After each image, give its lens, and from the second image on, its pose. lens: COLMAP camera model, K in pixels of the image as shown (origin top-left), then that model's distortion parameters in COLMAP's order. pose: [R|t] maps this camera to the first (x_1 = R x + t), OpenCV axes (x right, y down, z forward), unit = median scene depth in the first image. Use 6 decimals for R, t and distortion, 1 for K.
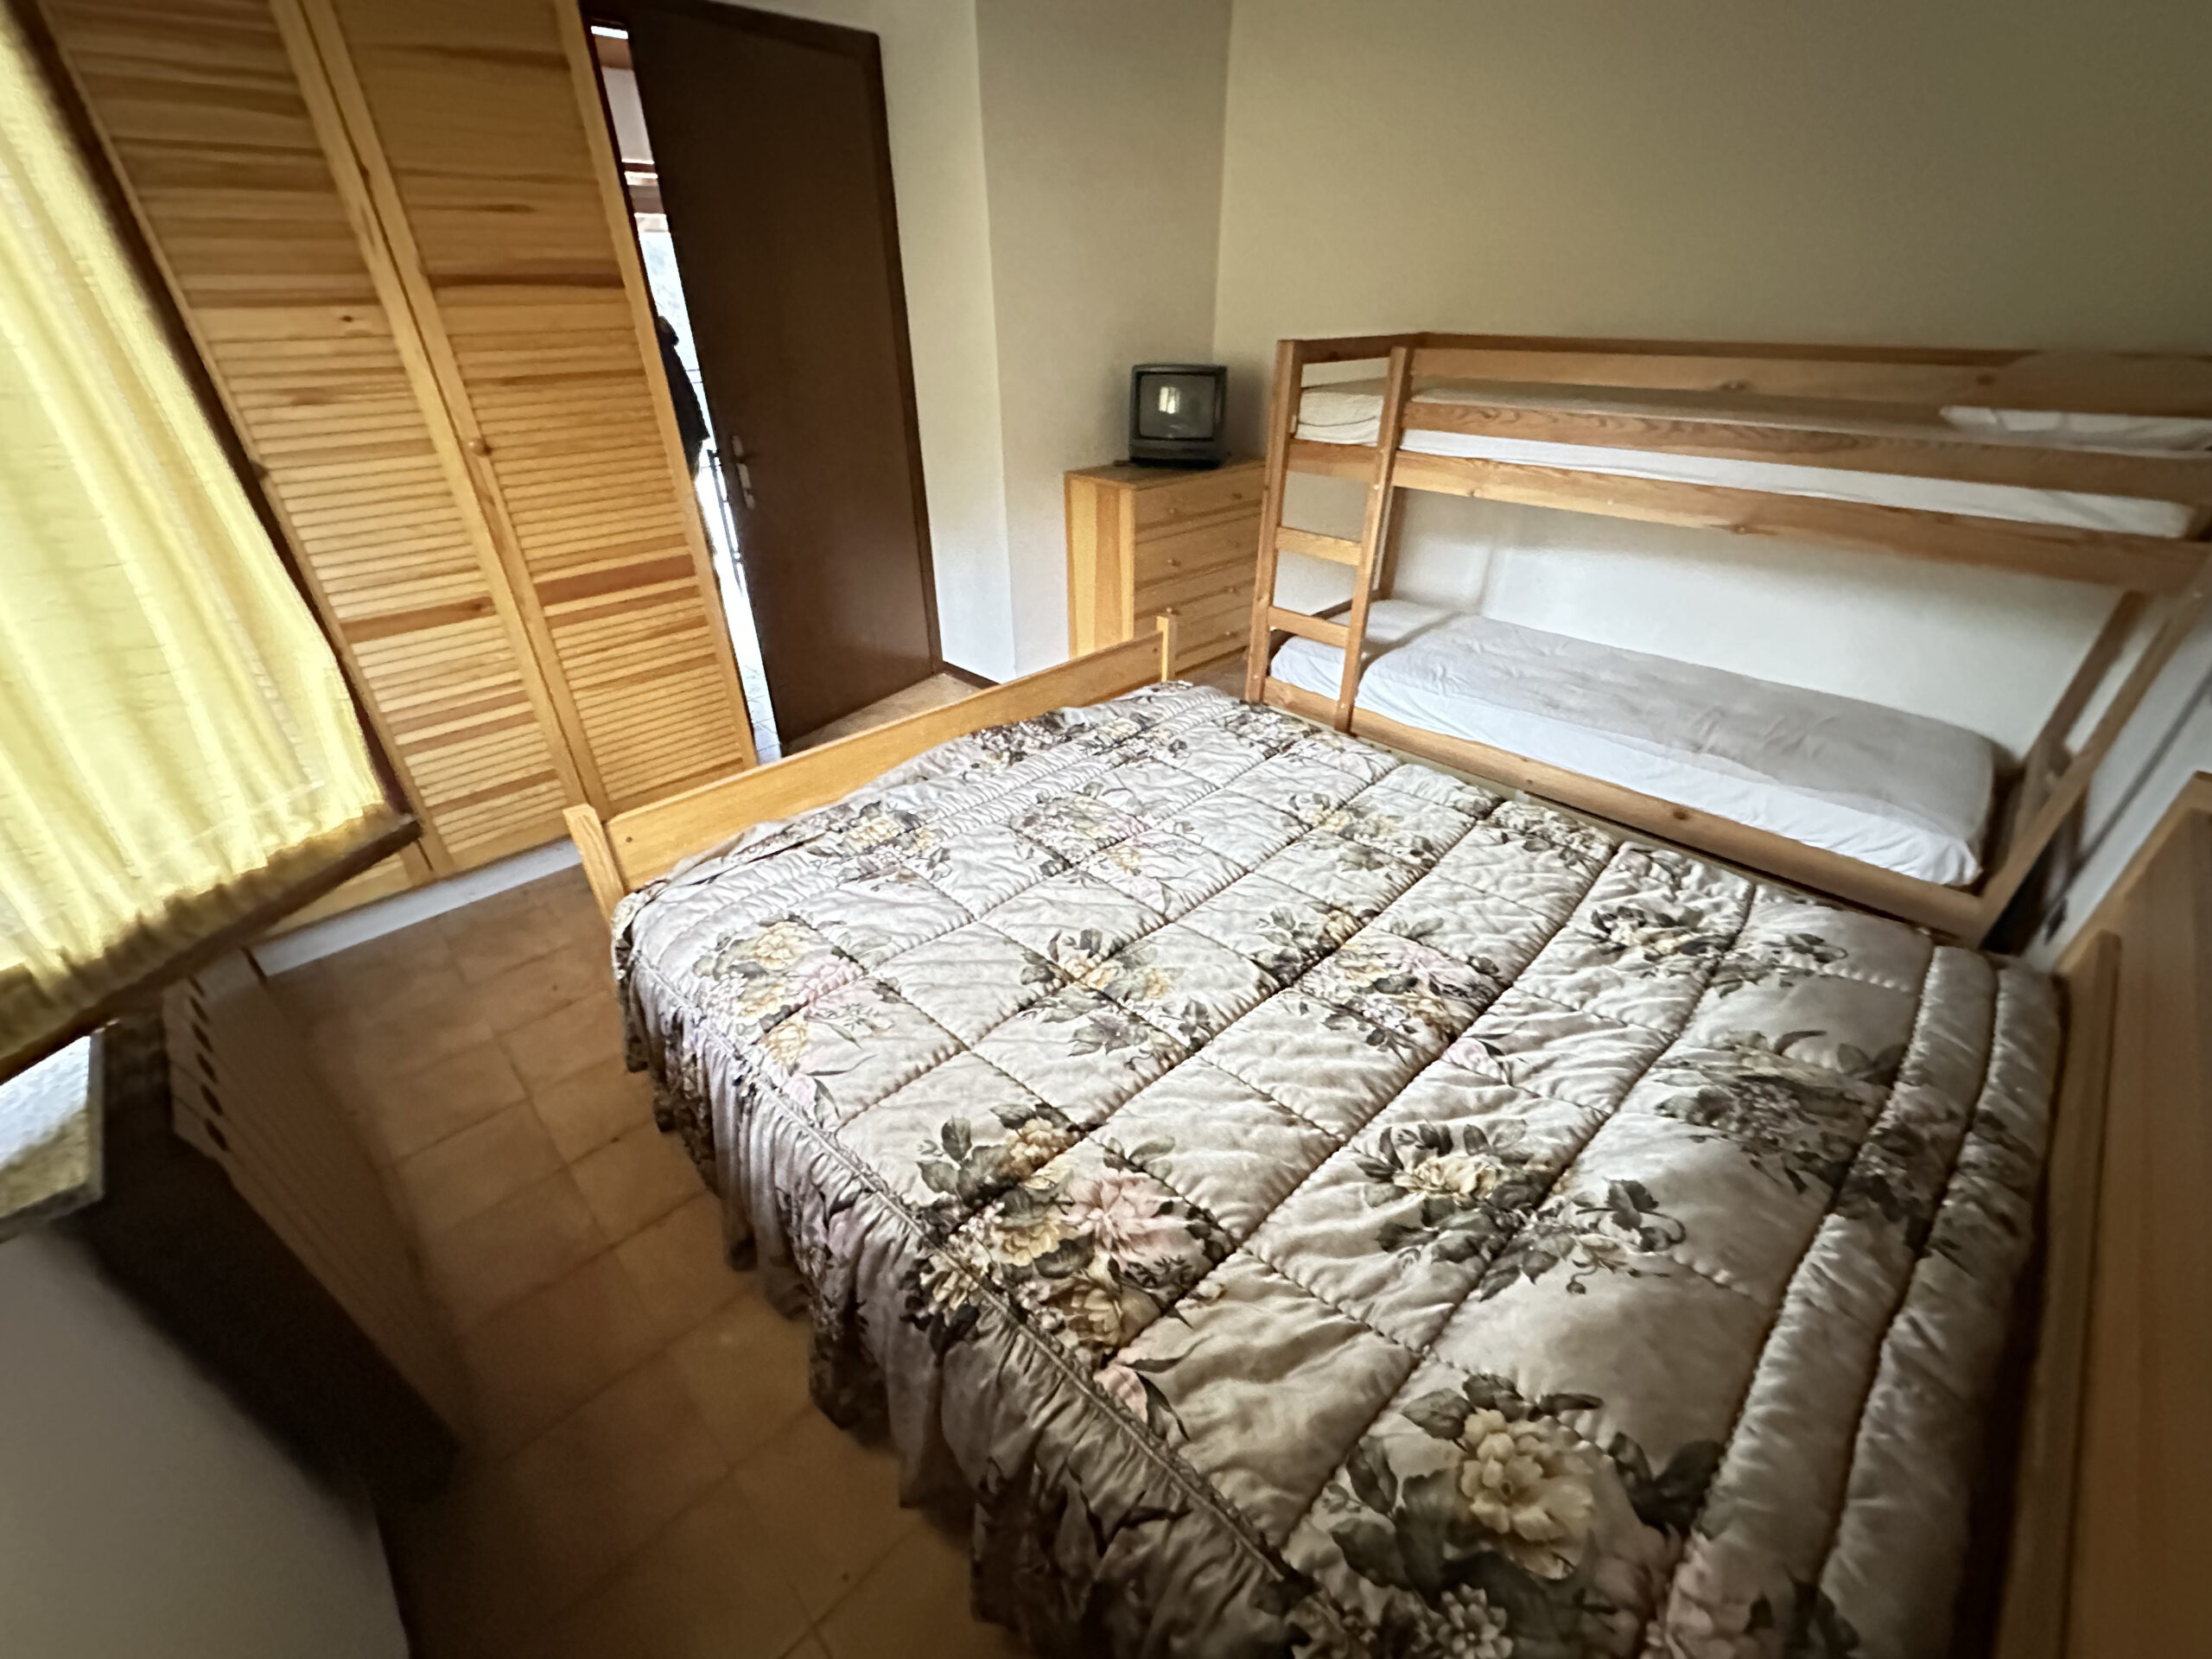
lens RADIAL K [[879.1, 0, 1105.1], [0, 879.1, 829.9], [0, 0, 1]] dist [-0.003929, 0.000590]
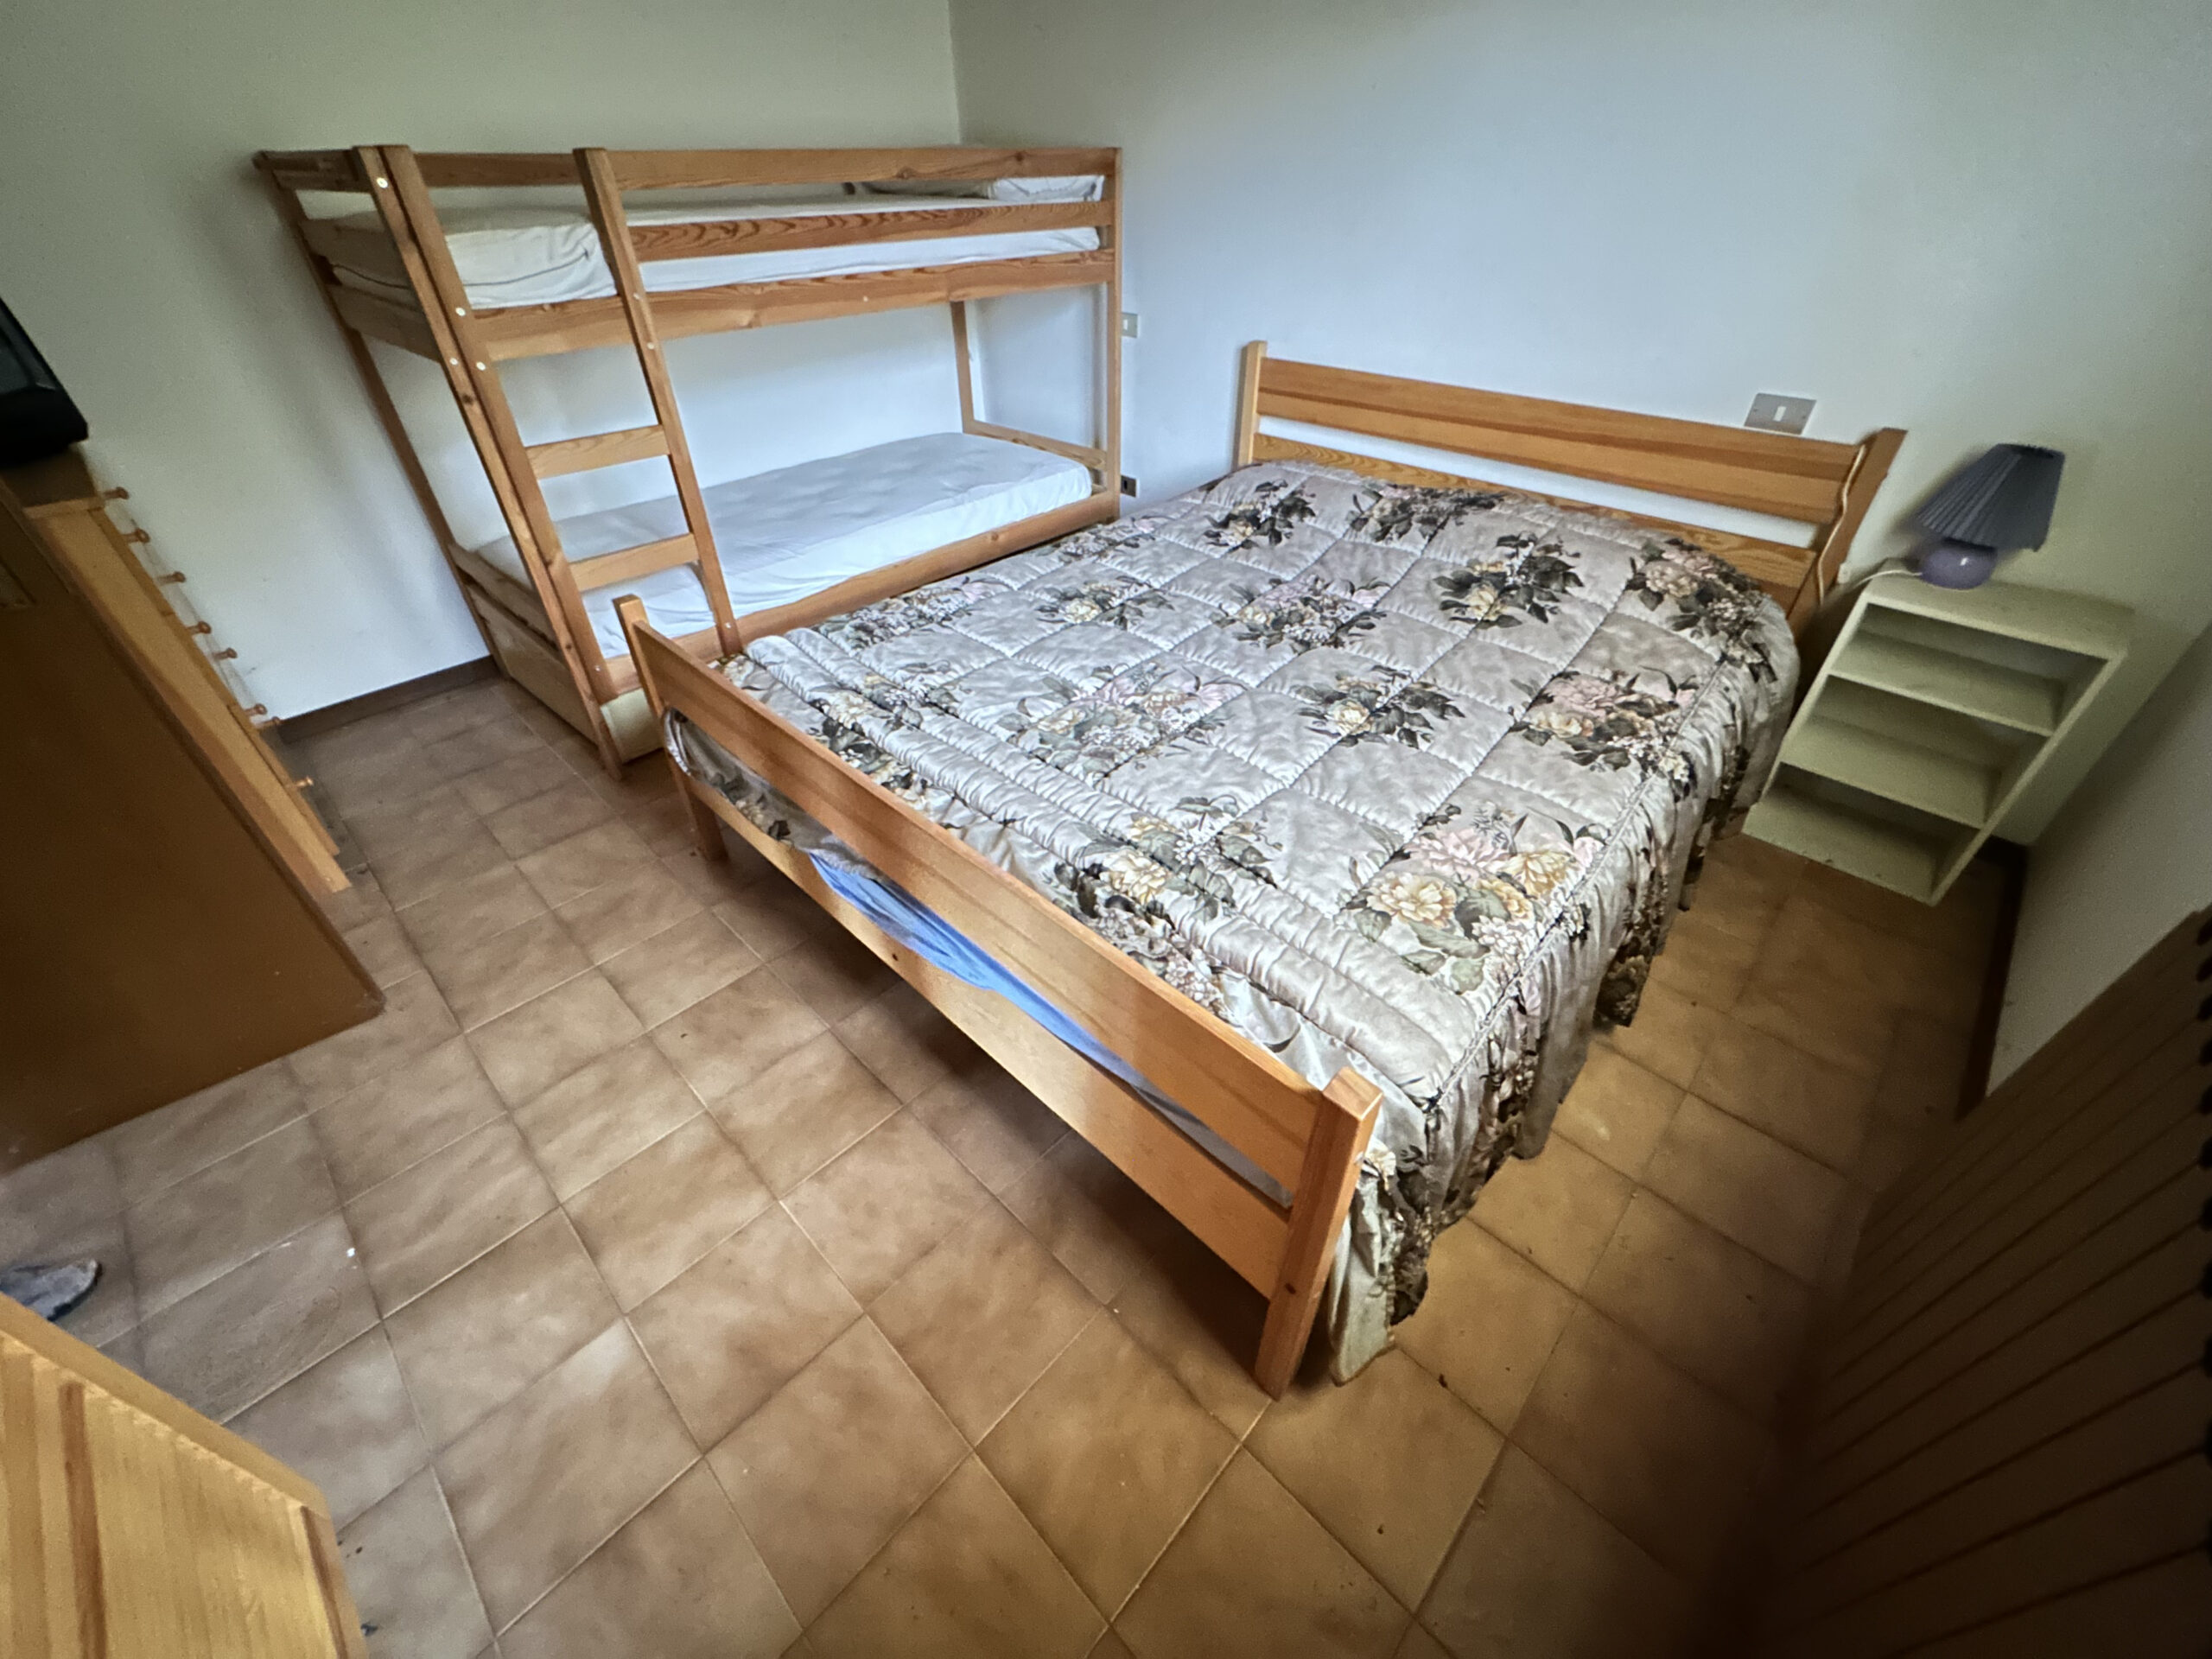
lens RADIAL K [[879.1, 0, 1112.7], [0, 879.1, 826.4], [0, 0, 1]] dist [-0.003929, 0.000590]
pose [[-0.033643, -0.604992, 0.795520, -0.997505], [0.524436, 0.666897, 0.529353, -0.506166], [-0.850785, 0.435008, 0.294843, 1.004809]]
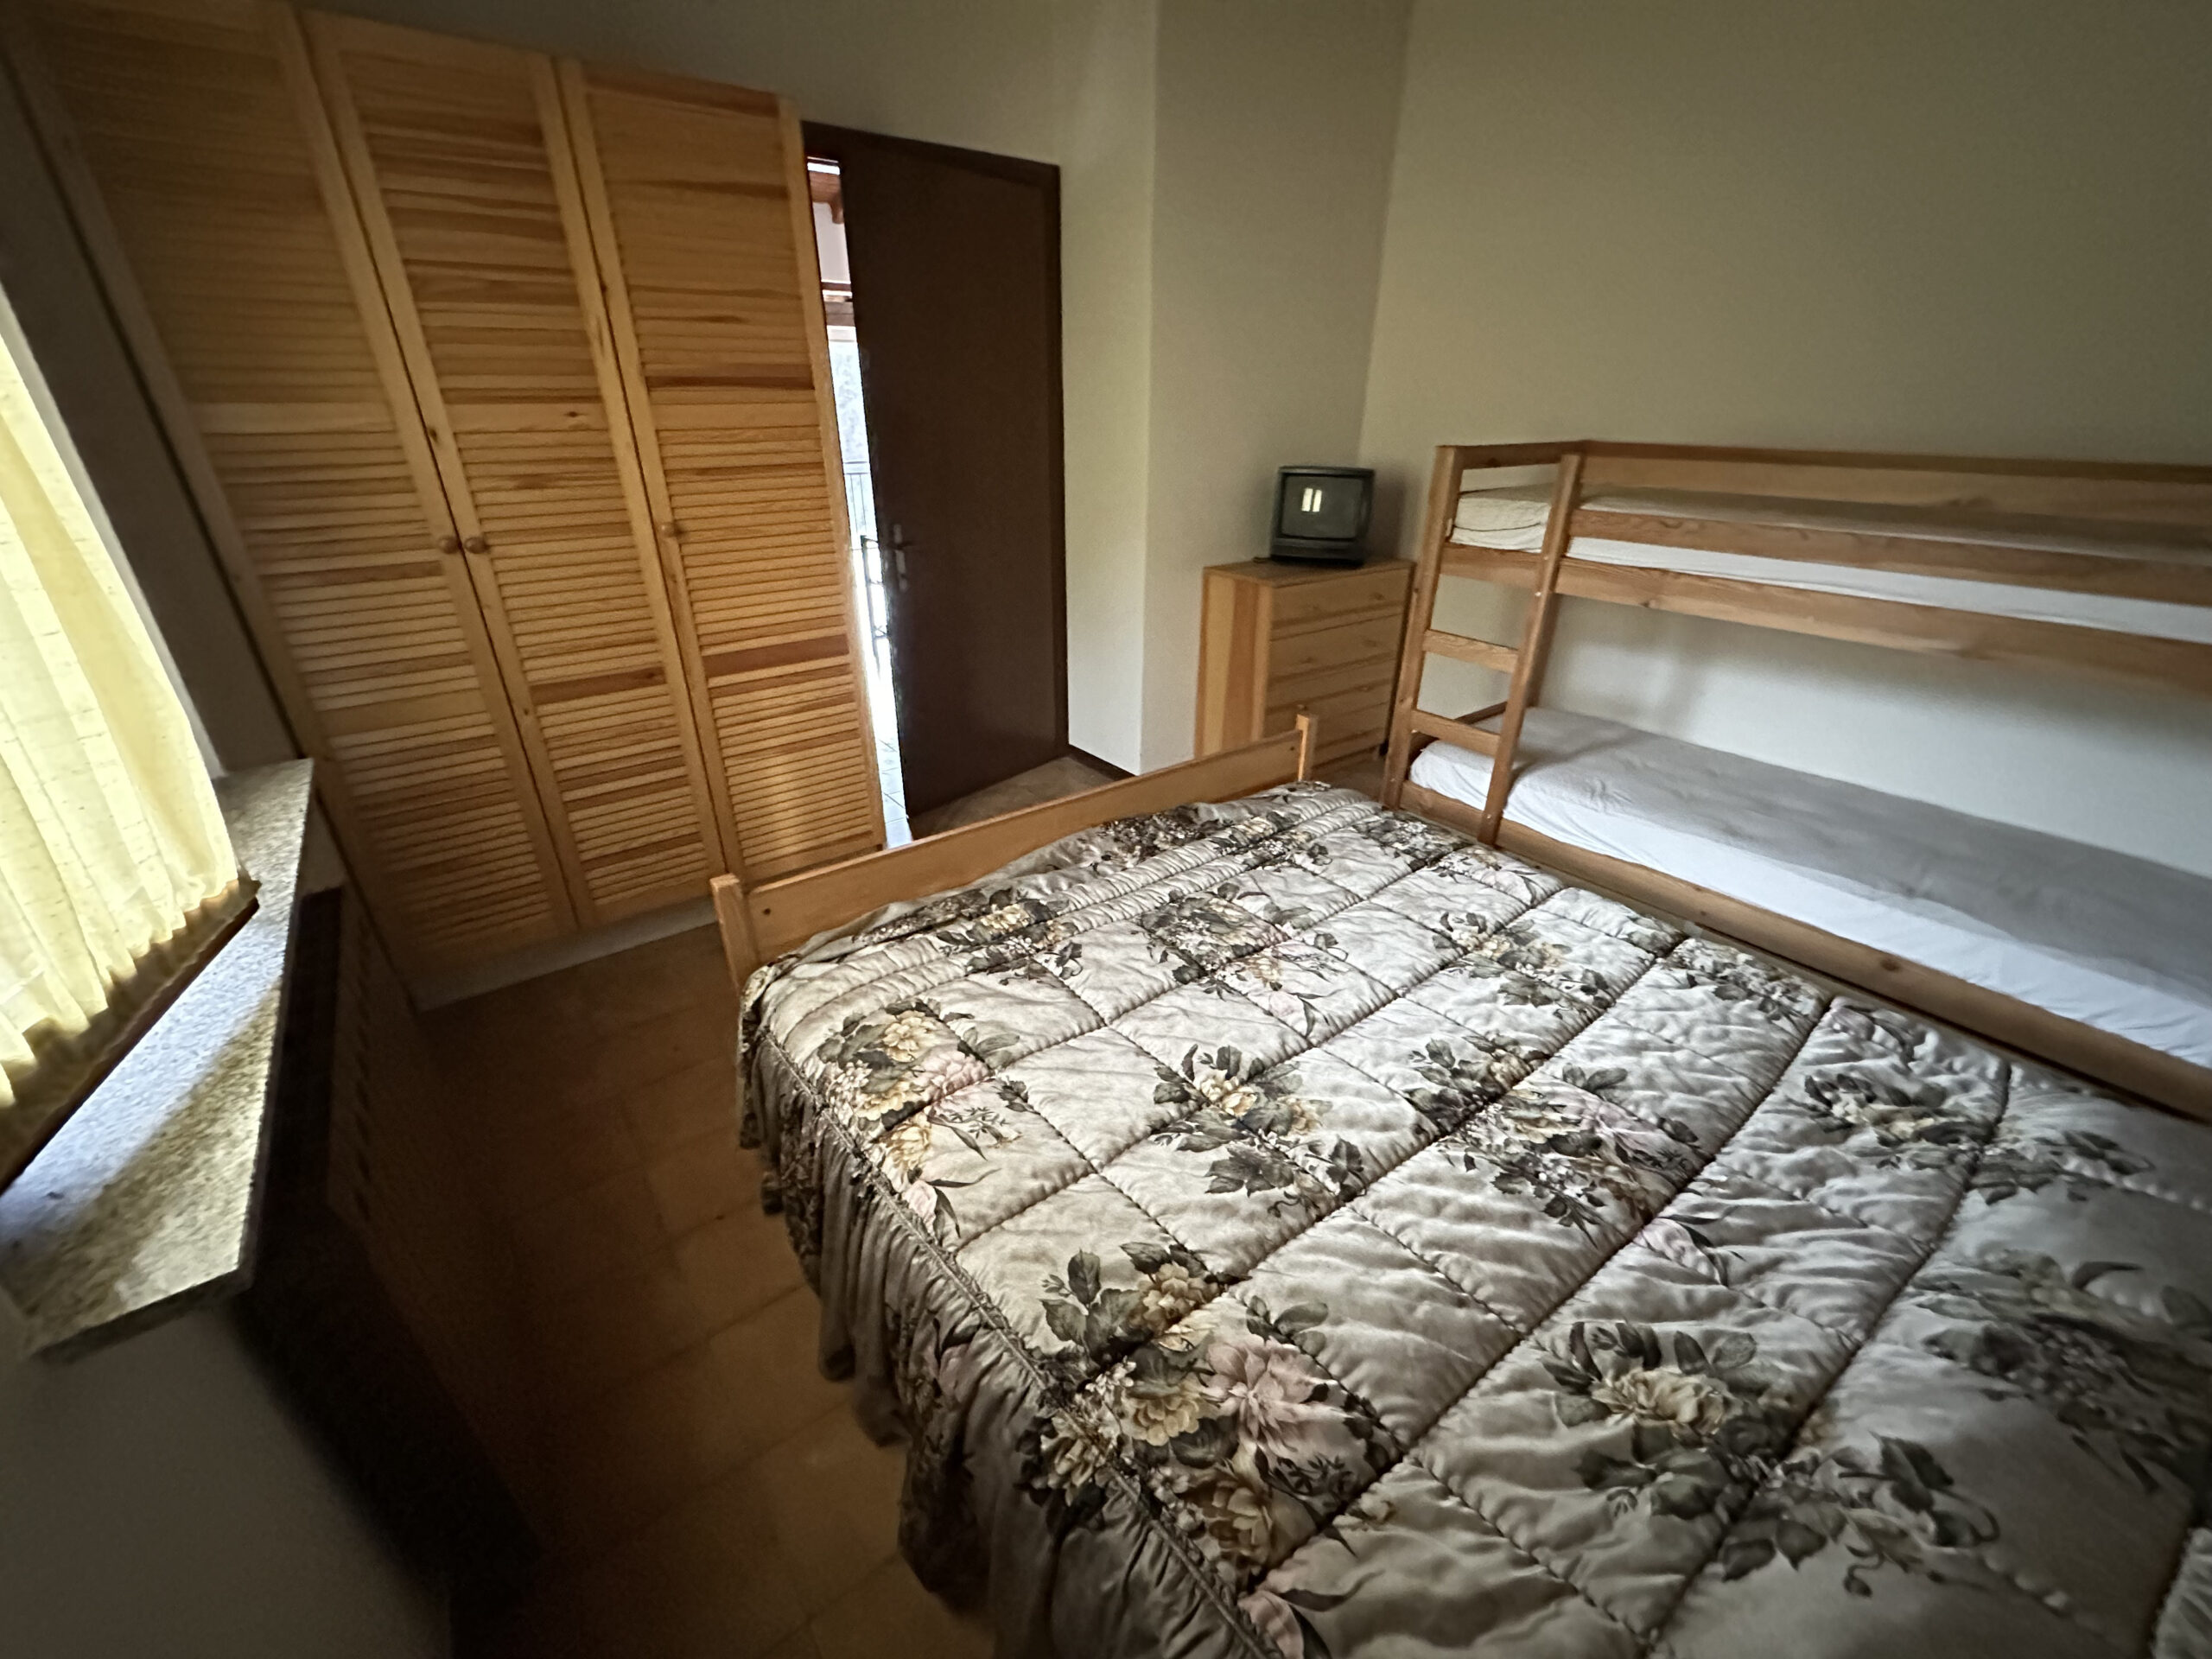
lens RADIAL K [[879.1, 0, 1104.2], [0, 879.1, 830.7], [0, 0, 1]] dist [-0.003929, 0.000590]
pose [[0.991538, 0.064304, -0.112772, -0.060558], [-0.074208, 0.993532, -0.085946, -0.026814], [0.106516, 0.093587, 0.989897, 0.042803]]
